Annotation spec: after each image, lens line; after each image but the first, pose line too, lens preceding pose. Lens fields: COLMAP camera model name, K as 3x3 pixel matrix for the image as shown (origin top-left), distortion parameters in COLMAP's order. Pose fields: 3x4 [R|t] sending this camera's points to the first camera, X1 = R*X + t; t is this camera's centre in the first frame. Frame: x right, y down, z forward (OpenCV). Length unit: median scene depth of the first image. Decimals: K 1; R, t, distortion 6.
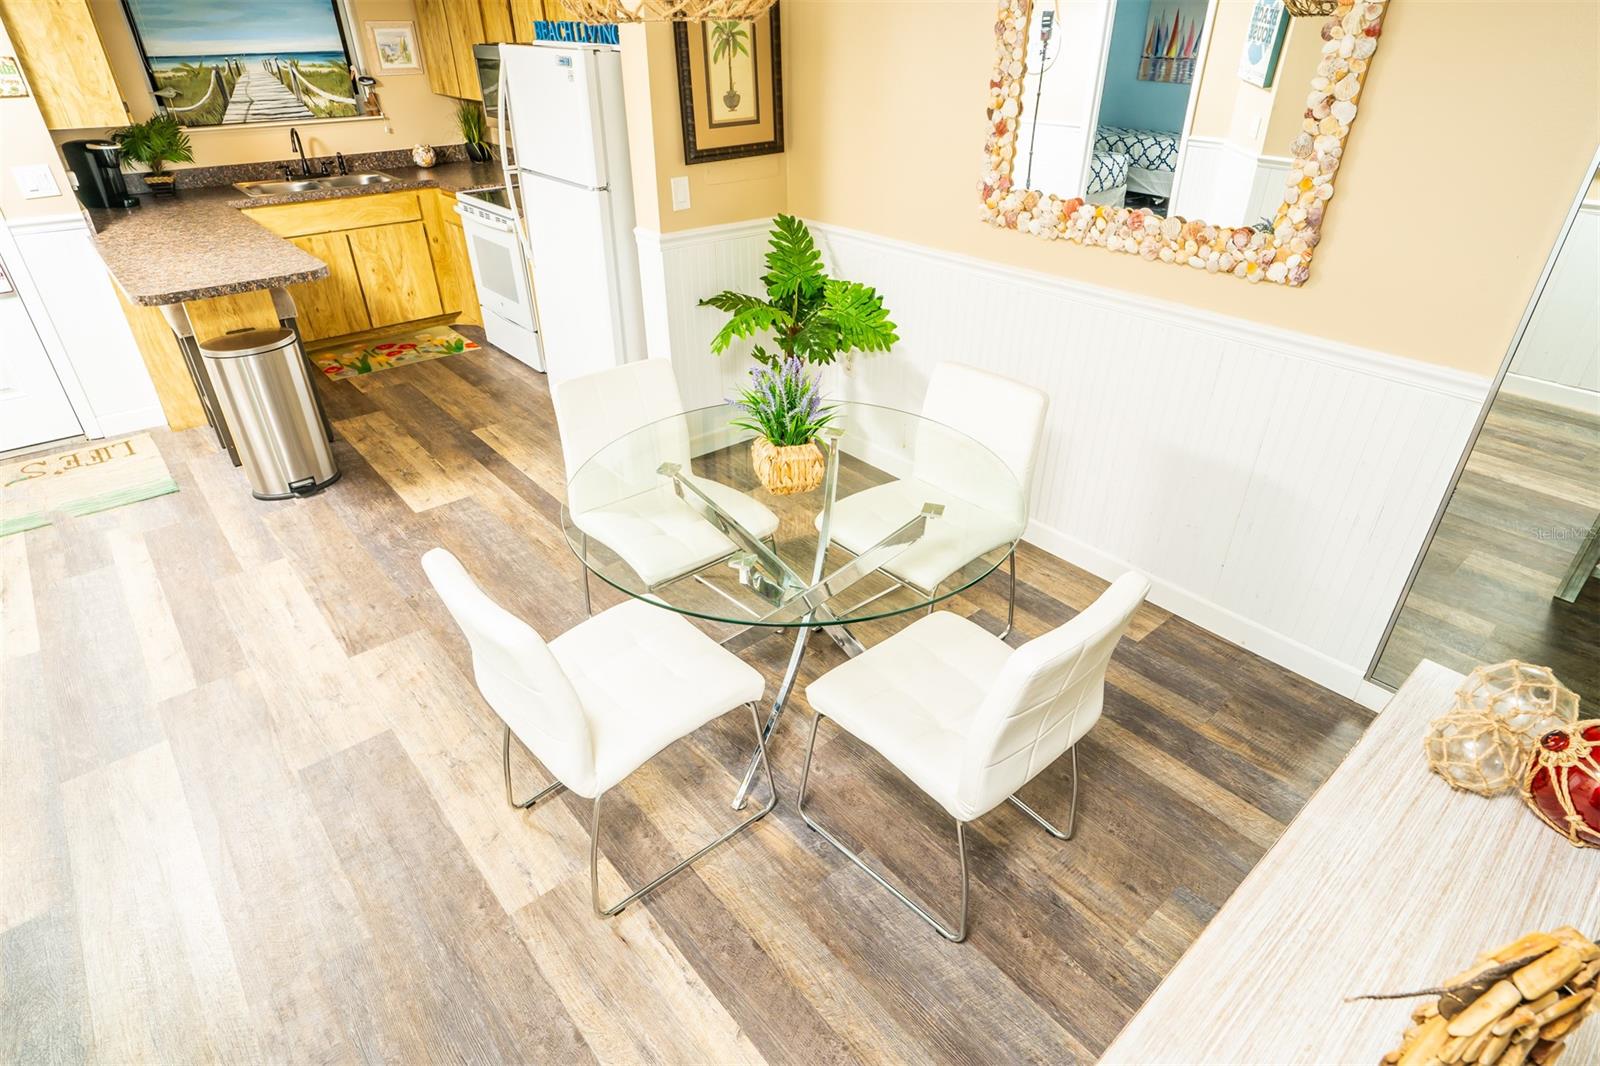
lens RADIAL K [[857.7, 0, 805.0], [0, 857.7, 532.4], [0, 0, 1]] dist [-0.002378, -0.000212]
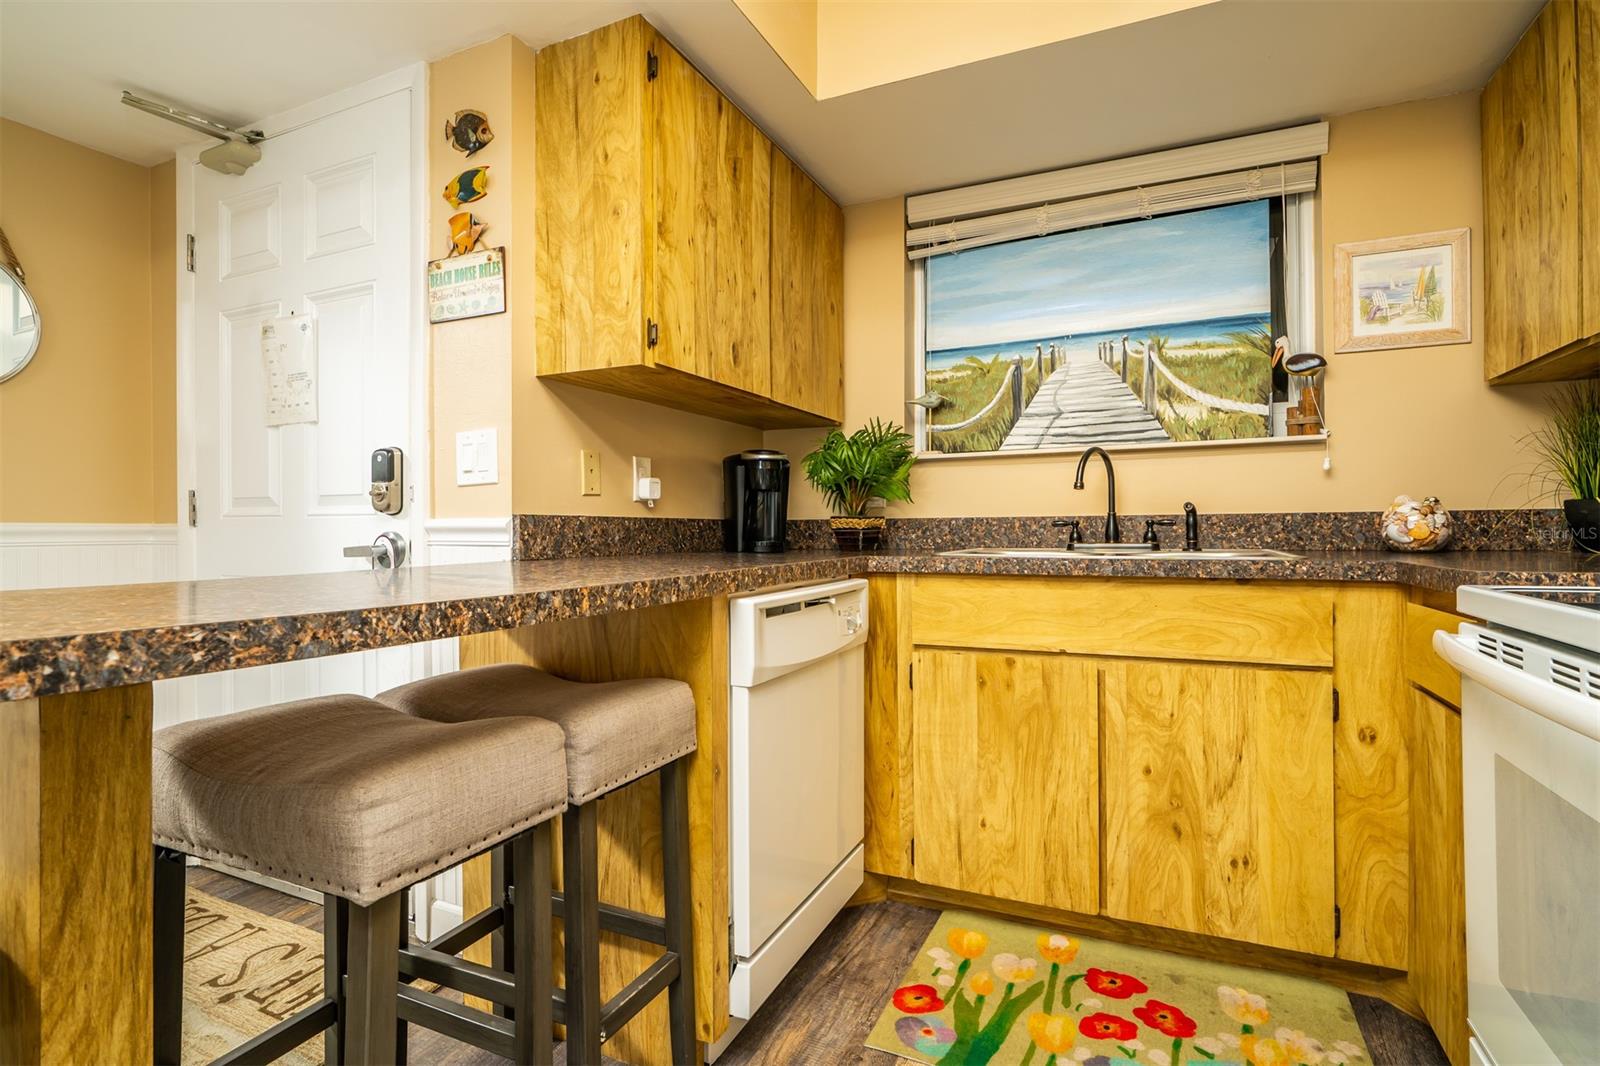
lens RADIAL K [[779.9, 0, 803.7], [0, 779.9, 528.3], [0, 0, 1]] dist [-0.021961, 0.009973]
pose [[0.414980, -0.002104, -0.909828, -0.272537], [-0.462257, 0.860826, -0.212830, -0.265650], [0.783651, 0.508895, 0.356253, 0.739544]]
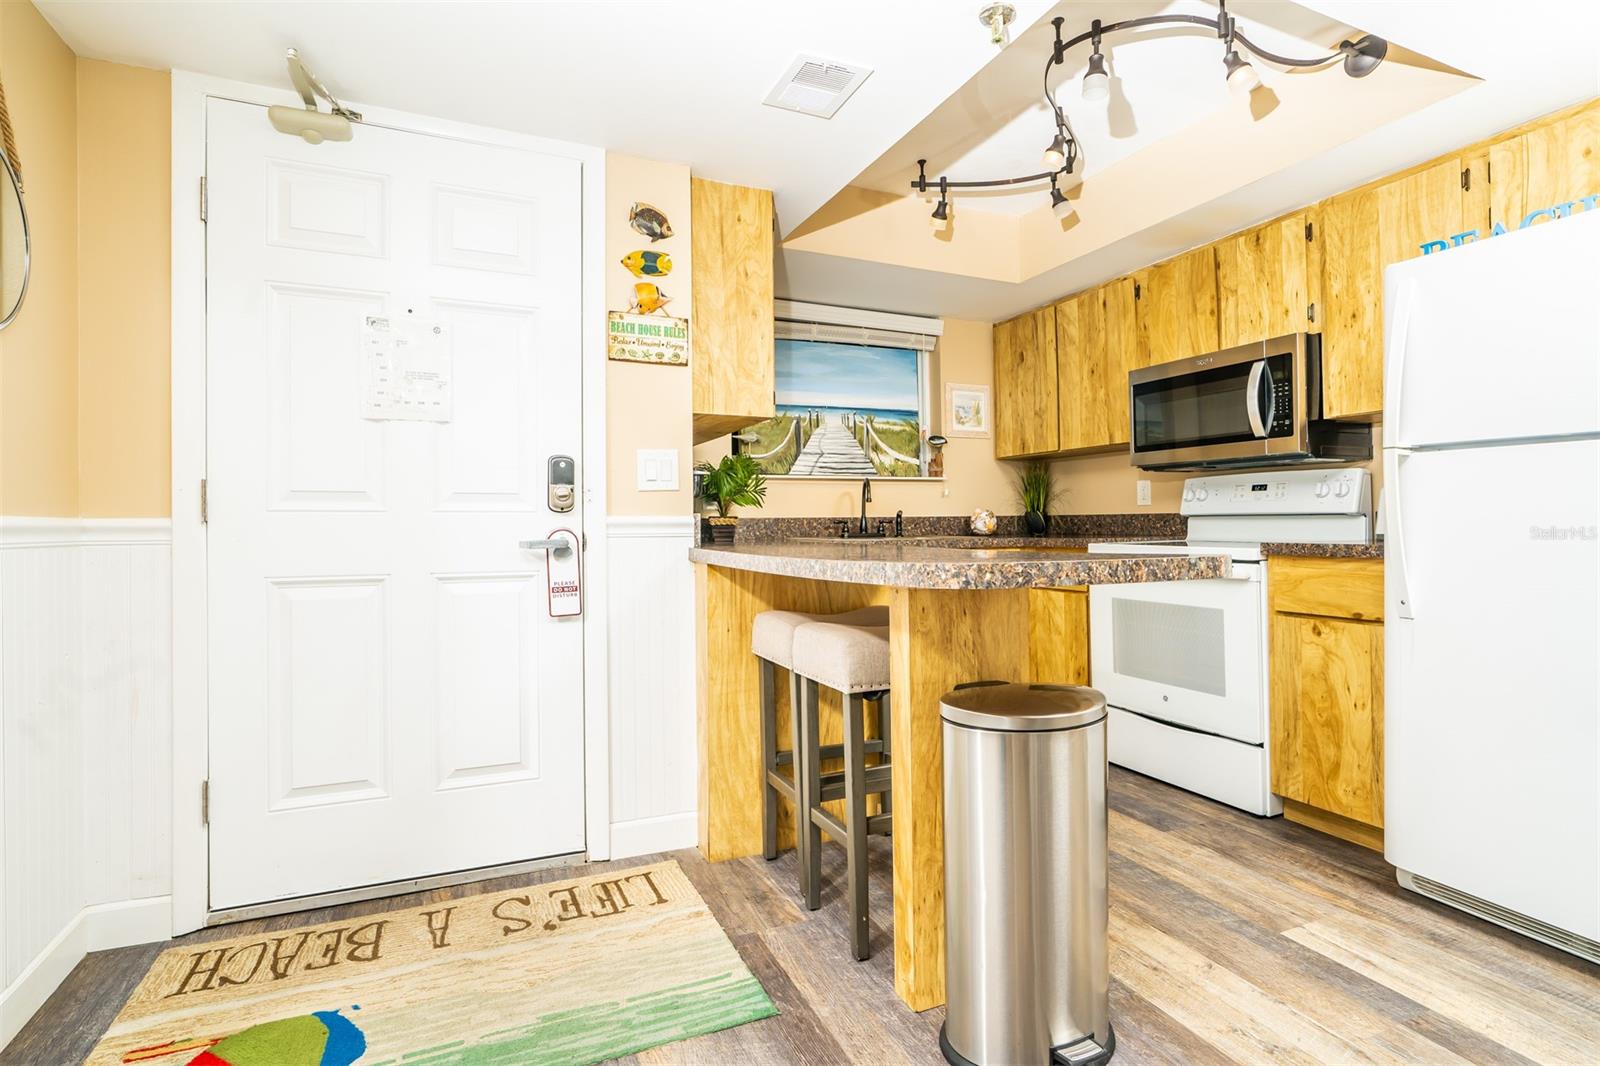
lens RADIAL K [[784.7, 0, 799.0], [0, 784.7, 513.0], [0, 0, 1]] dist [-0.019586, 0.001031]
pose [[0.956633, -0.010336, -0.291112, -0.438666], [-0.143668, 0.852625, -0.502385, -0.051919], [0.253402, 0.522422, 0.814164, 0.381275]]
